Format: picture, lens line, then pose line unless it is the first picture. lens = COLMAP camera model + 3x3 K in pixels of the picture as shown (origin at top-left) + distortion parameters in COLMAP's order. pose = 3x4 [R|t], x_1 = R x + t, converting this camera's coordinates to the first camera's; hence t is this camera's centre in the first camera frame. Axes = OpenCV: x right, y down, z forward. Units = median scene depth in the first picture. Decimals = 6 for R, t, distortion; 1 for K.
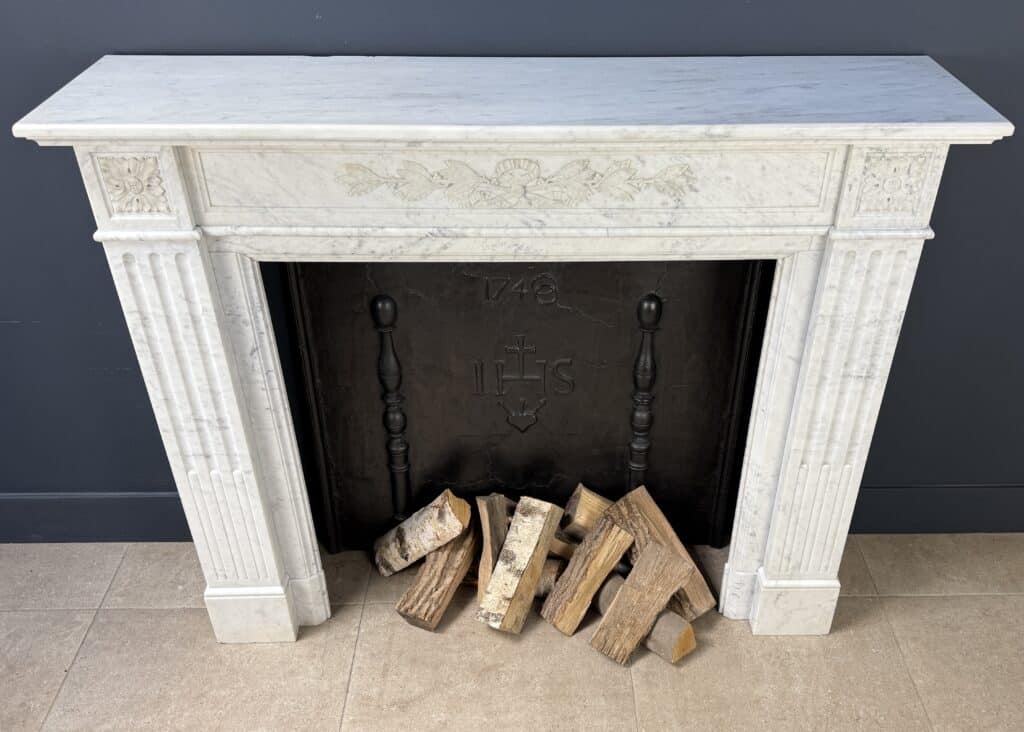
lens RADIAL K [[891.5, 0, 548.7], [0, 891.5, 365.0], [0, 0, 1]] dist [0.179484, -0.406685]
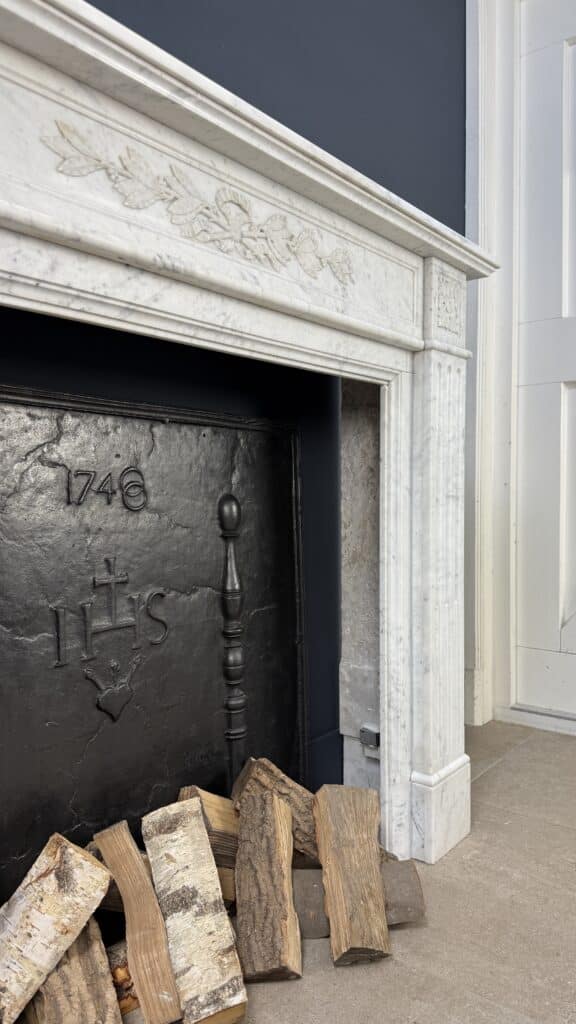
lens RADIAL K [[730.6, 0, 288.8], [0, 730.6, 519.3], [0, 0, 1]] dist [0.083375, -0.133527]
pose [[0.634504, -0.038233, 0.771973, -0.506381], [0.440492, 0.838590, -0.320520, 0.250354], [-0.635115, 0.543420, 0.548930, 0.701614]]
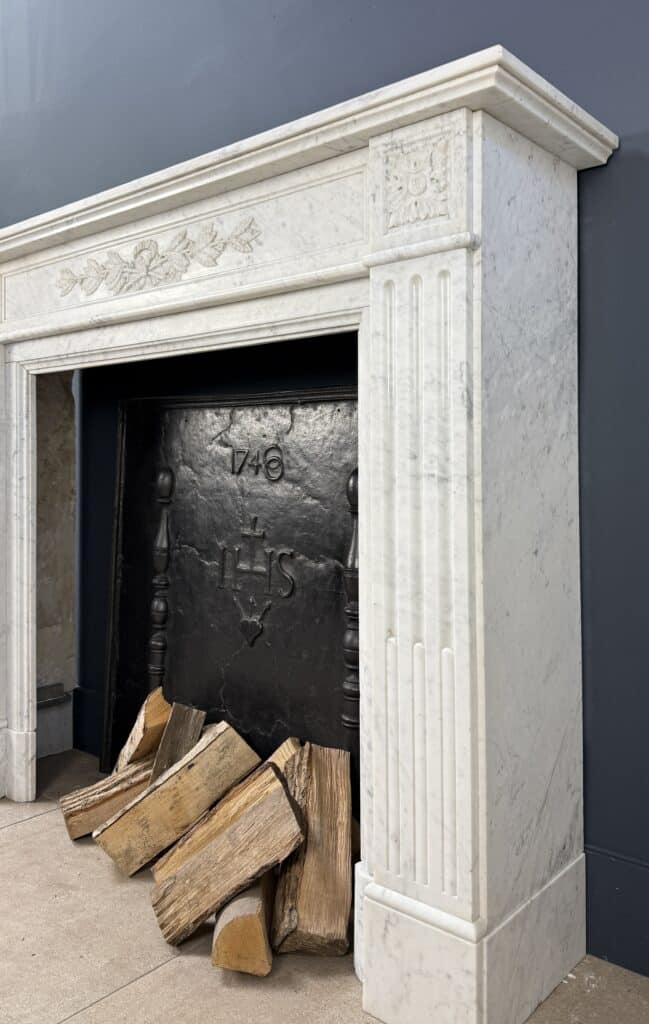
lens RADIAL K [[804.8, 0, 320.4], [0, 804.8, 457.6], [0, 0, 1]] dist [0.100895, -0.147789]
pose [[0.742711, -0.009491, -0.669545, 0.743434], [-0.372998, 0.824541, -0.425446, 0.316303], [0.556106, 0.565722, 0.608856, 0.611925]]
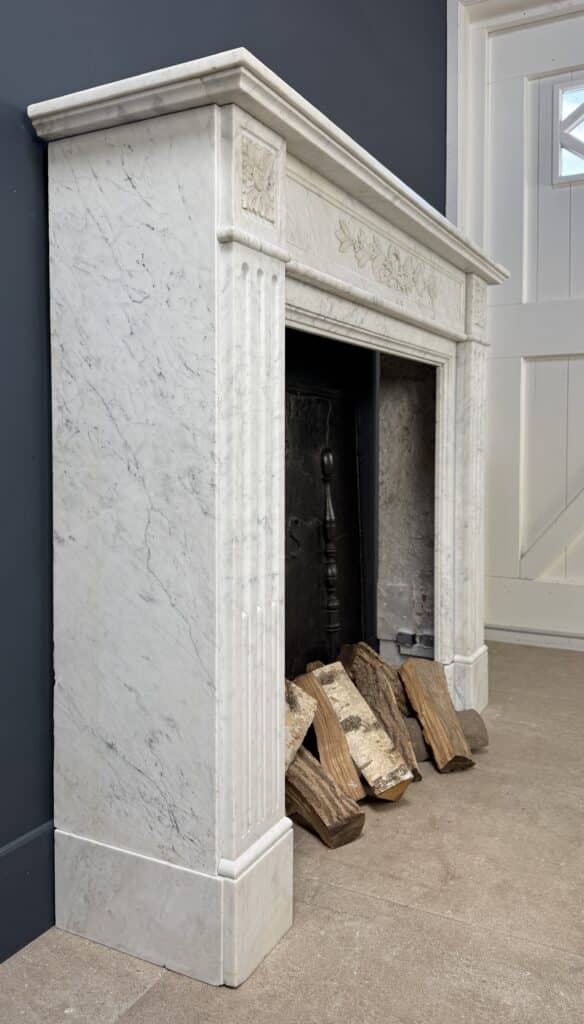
lens RADIAL K [[818.4, 0, 251.0], [0, 818.4, 478.9], [0, 0, 1]] dist [0.126087, -0.277138]
pose [[0.507738, -0.041462, 0.860513, -1.066941], [0.487946, 0.837027, -0.247578, 0.216297], [-0.710007, 0.545589, 0.445222, 0.746613]]
